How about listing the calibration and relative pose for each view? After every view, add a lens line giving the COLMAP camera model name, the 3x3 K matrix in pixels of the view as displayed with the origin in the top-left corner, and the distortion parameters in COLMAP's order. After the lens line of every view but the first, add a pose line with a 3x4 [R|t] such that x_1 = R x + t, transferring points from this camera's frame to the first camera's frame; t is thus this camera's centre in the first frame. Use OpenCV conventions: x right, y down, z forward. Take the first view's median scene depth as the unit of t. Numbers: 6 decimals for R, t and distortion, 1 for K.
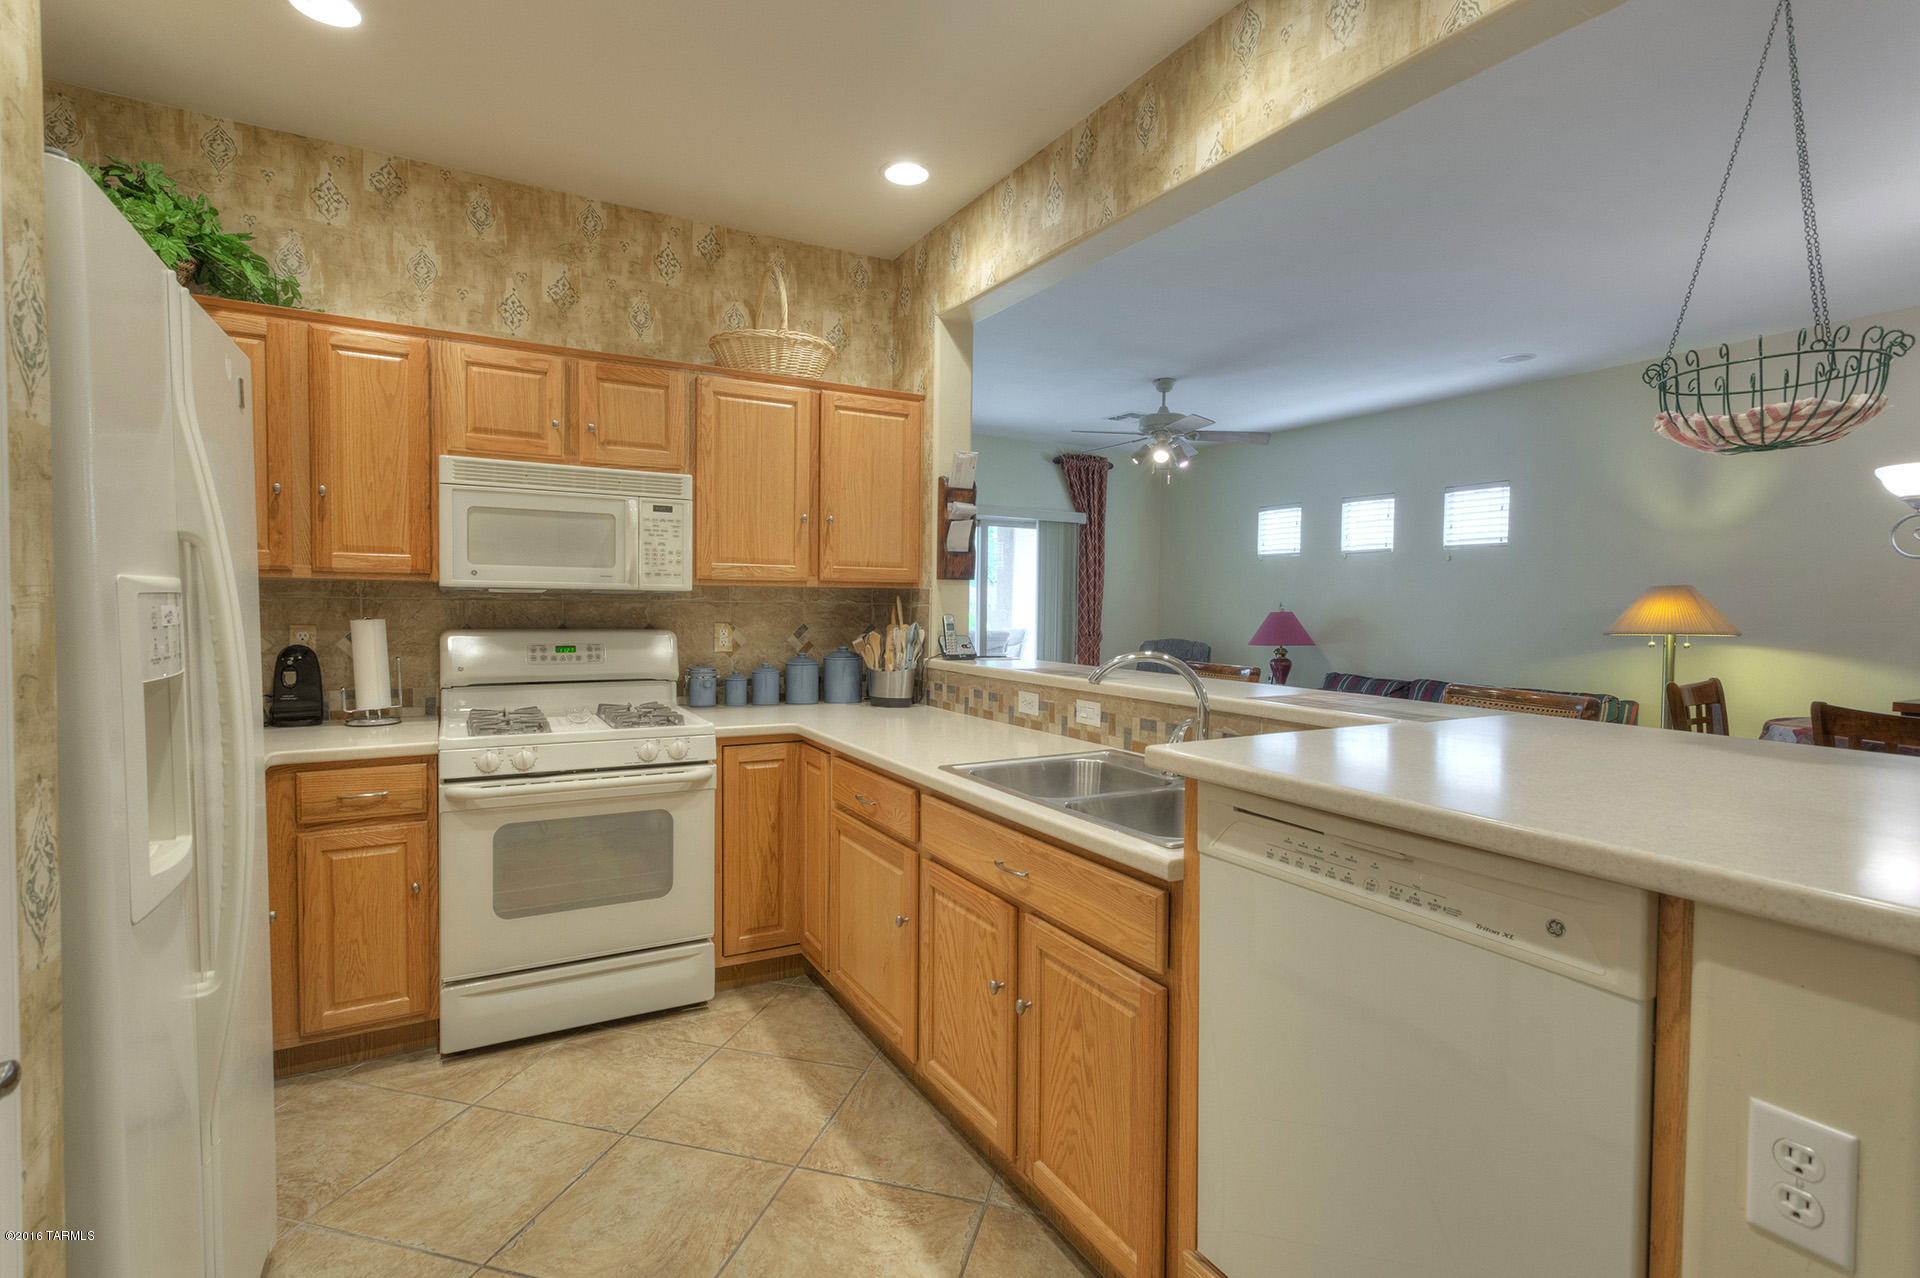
lens RADIAL K [[898.3, 0, 953.6], [0, 898.3, 632.7], [0, 0, 1]] dist [0.001365, 0.005822]
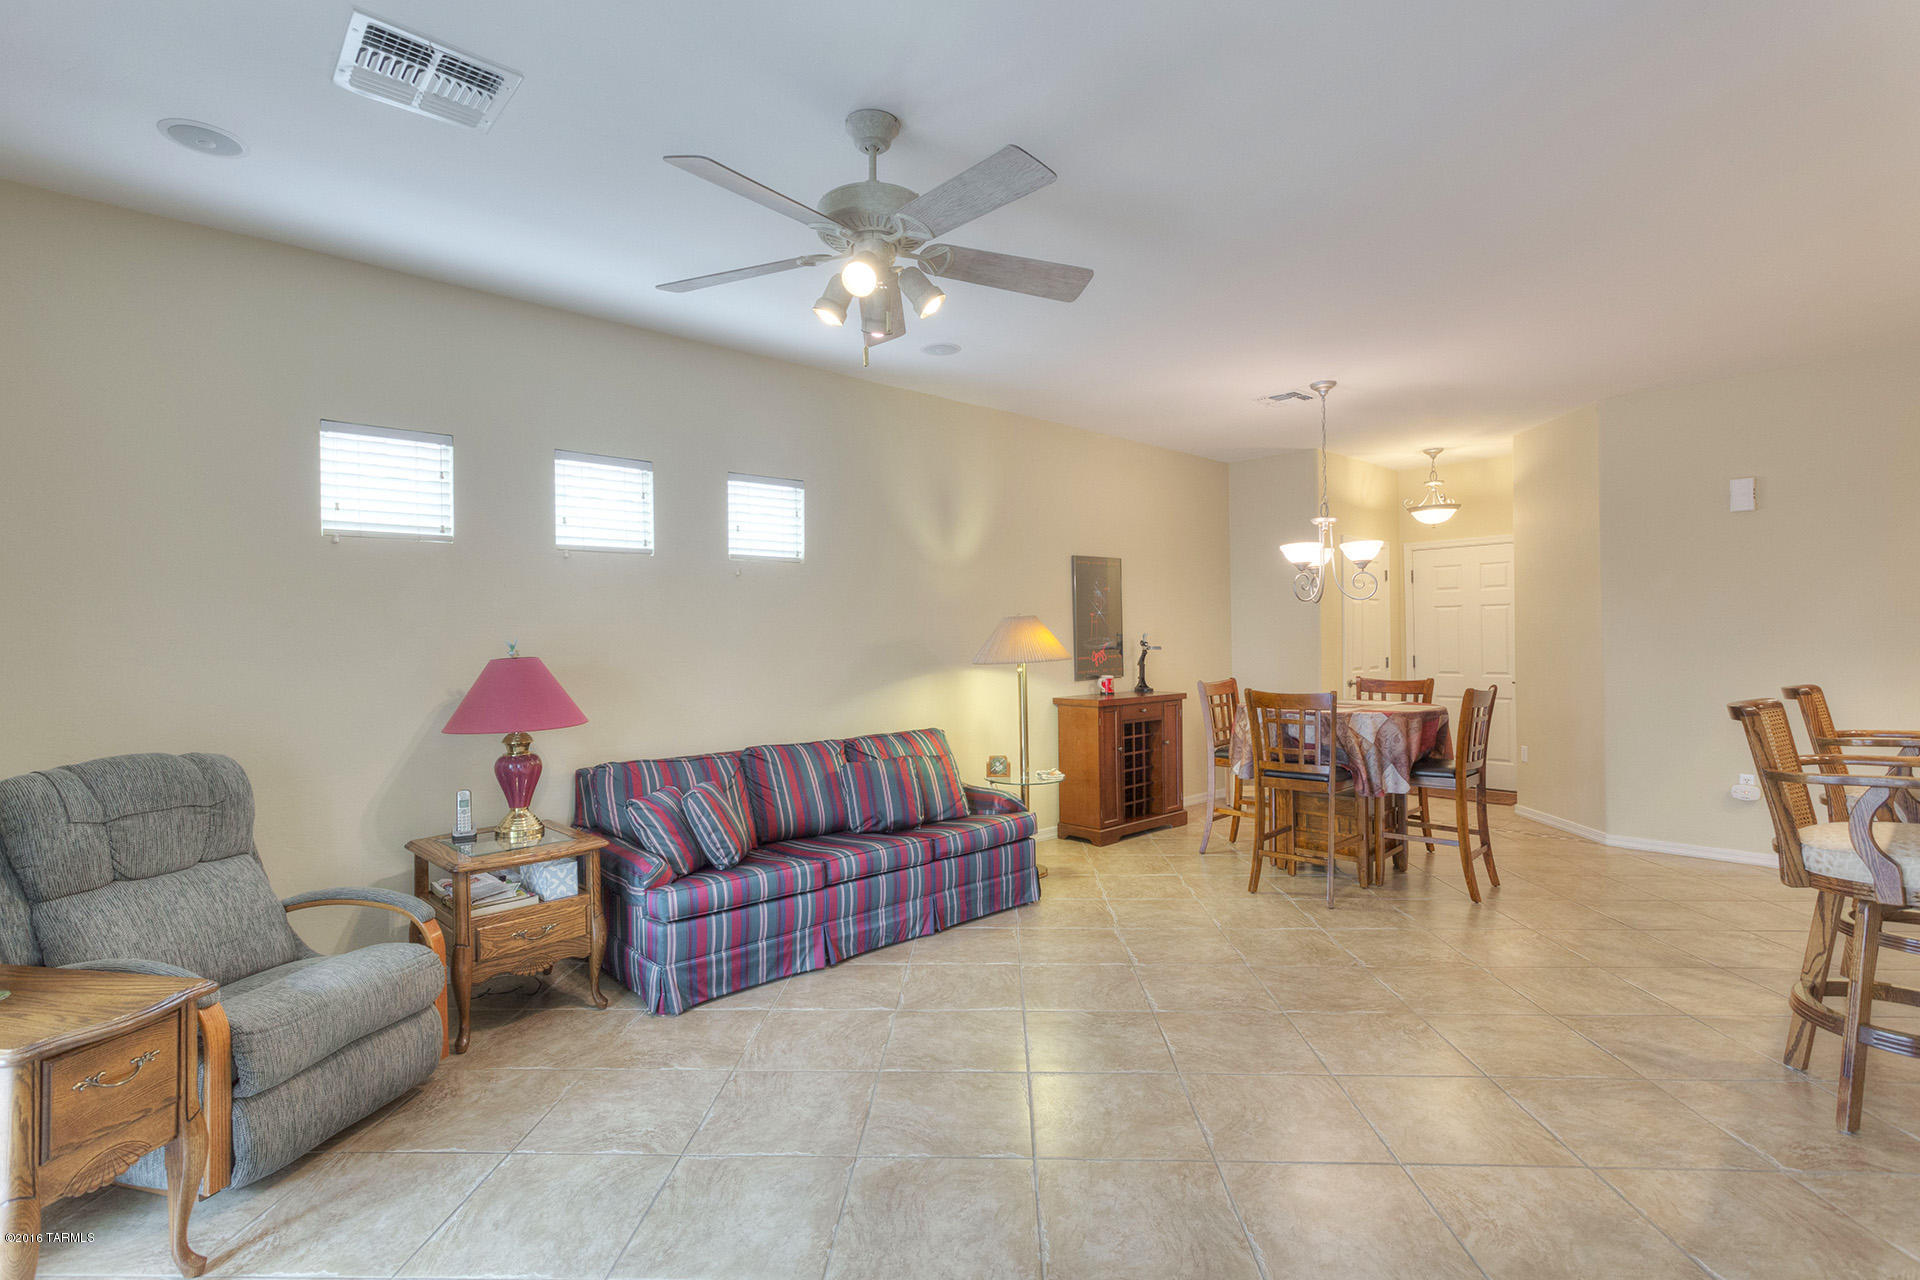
lens RADIAL K [[898.3, 0, 953.6], [0, 898.3, 633.7], [0, 0, 1]] dist [0.001365, 0.005822]
pose [[-0.221957, -0.005088, 0.975043, -0.382970], [0.042088, 0.999004, 0.014794, -0.080637], [-0.974148, 0.044321, -0.221521, 2.099686]]
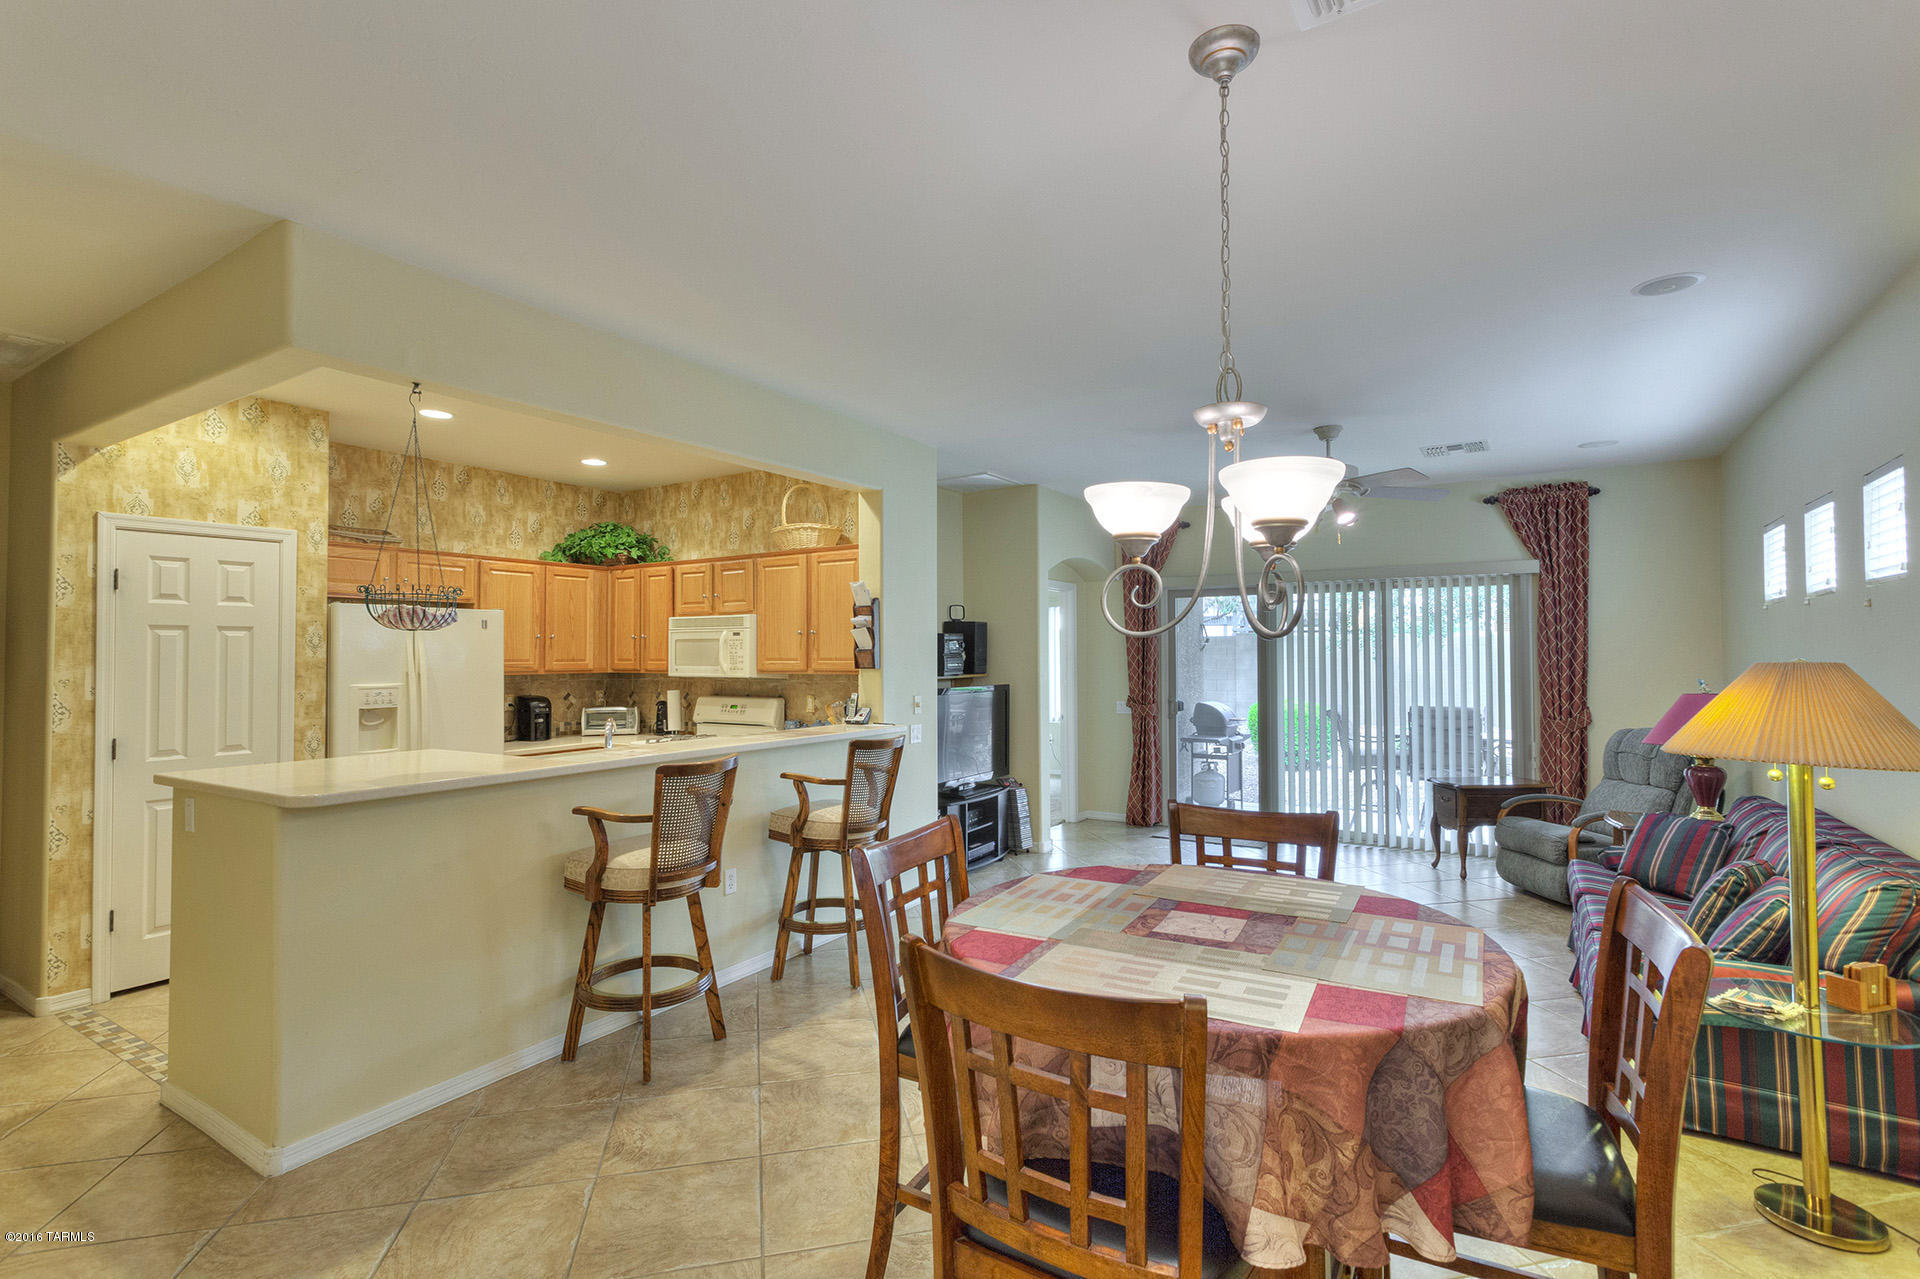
lens RADIAL K [[898.3, 0, 953.6], [0, 898.3, 633.2], [0, 0, 1]] dist [0.001365, 0.005822]
pose [[0.477106, -0.035957, -0.878110, 1.625196], [-0.018709, 0.998521, -0.051052, -0.054409], [0.878647, 0.040785, 0.475727, 0.525597]]
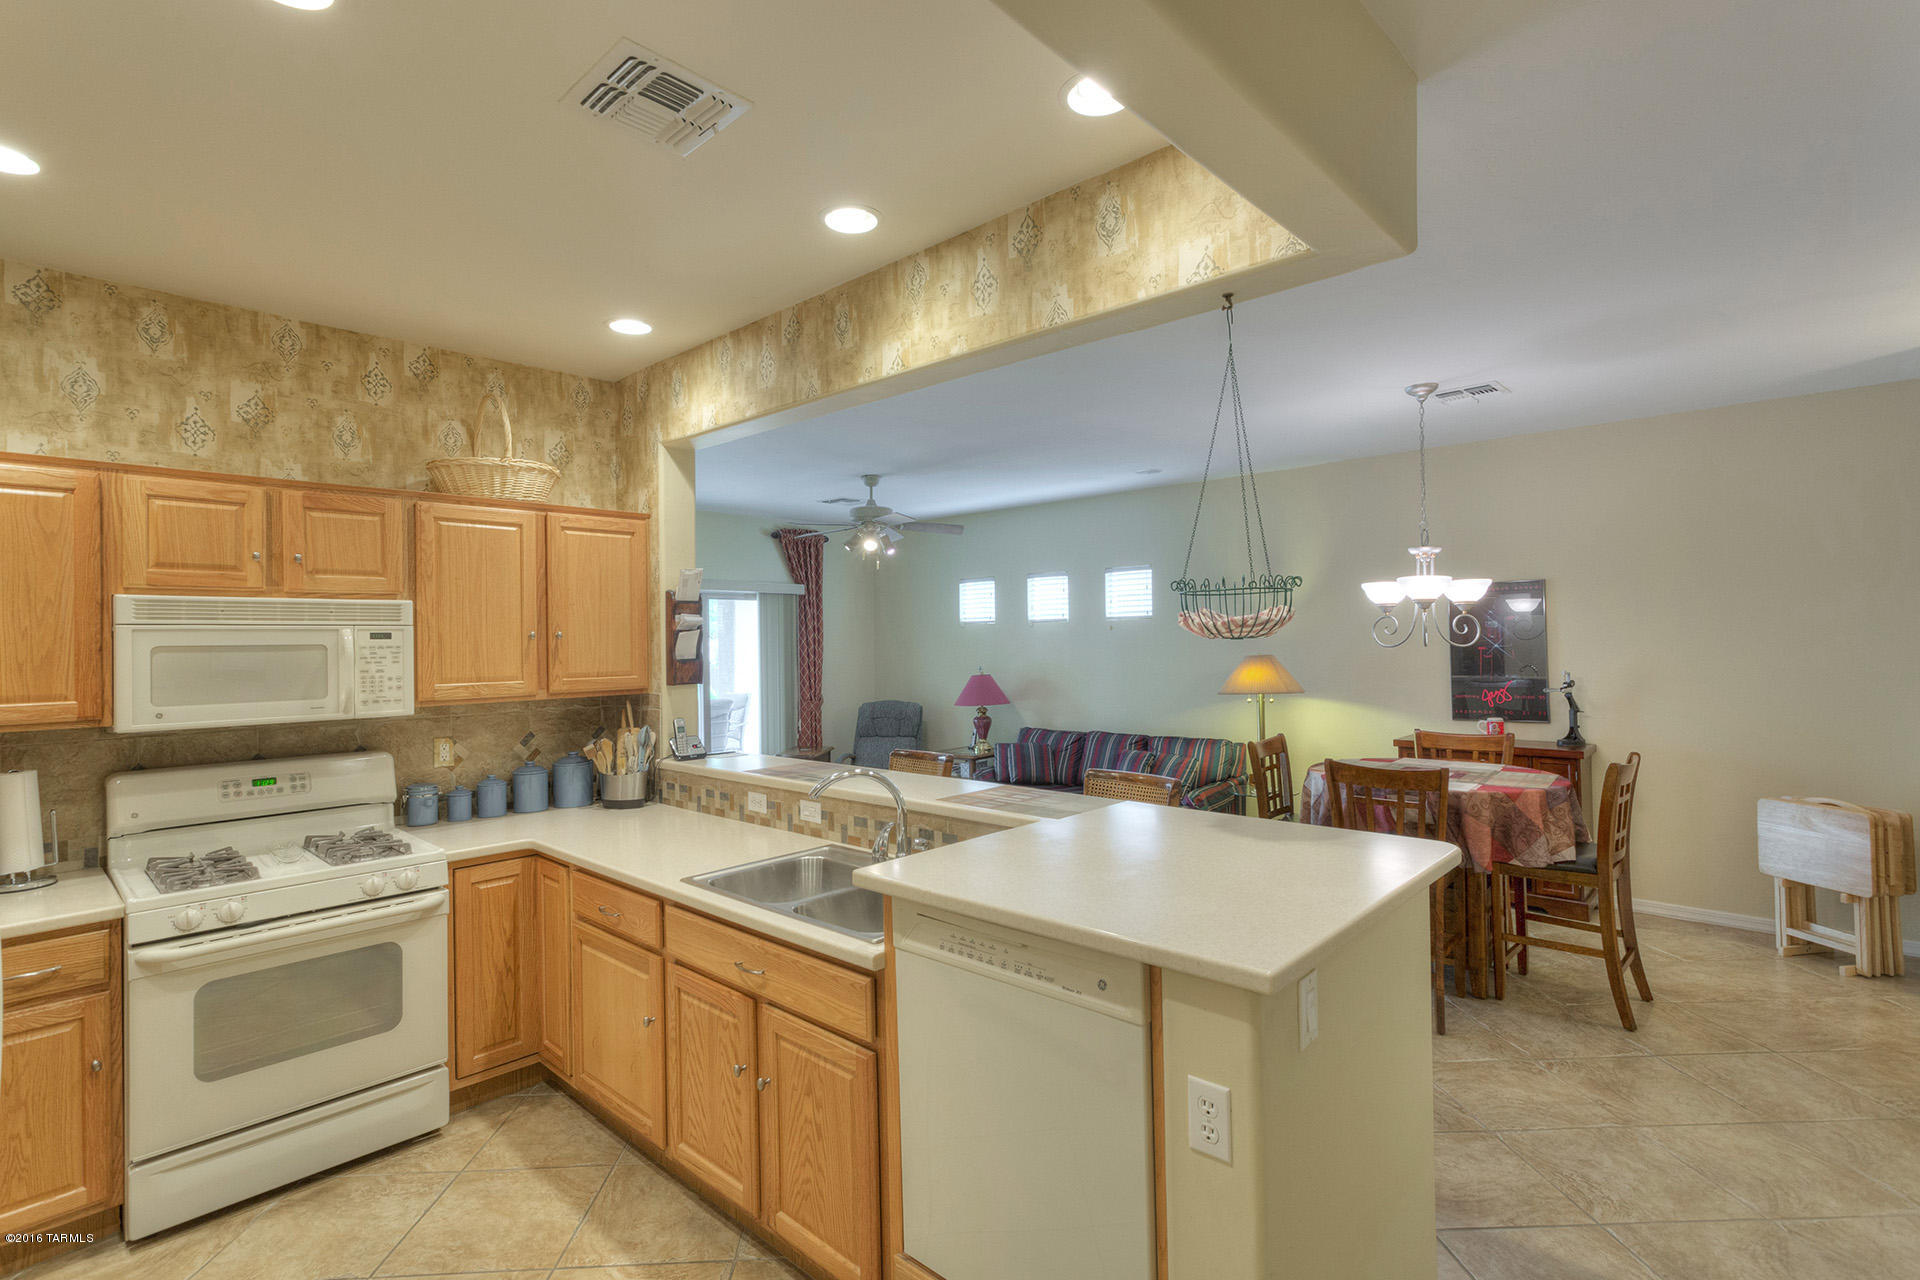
lens RADIAL K [[899.5, 0, 951.8], [0, 899.5, 633.3], [0, 0, 1]] dist [0.006832, 0.001093]
pose [[0.953484, -0.025006, 0.300405, -0.018375], [0.037845, 0.998599, -0.036997, -0.083080], [-0.299058, 0.046645, 0.953094, -0.160115]]
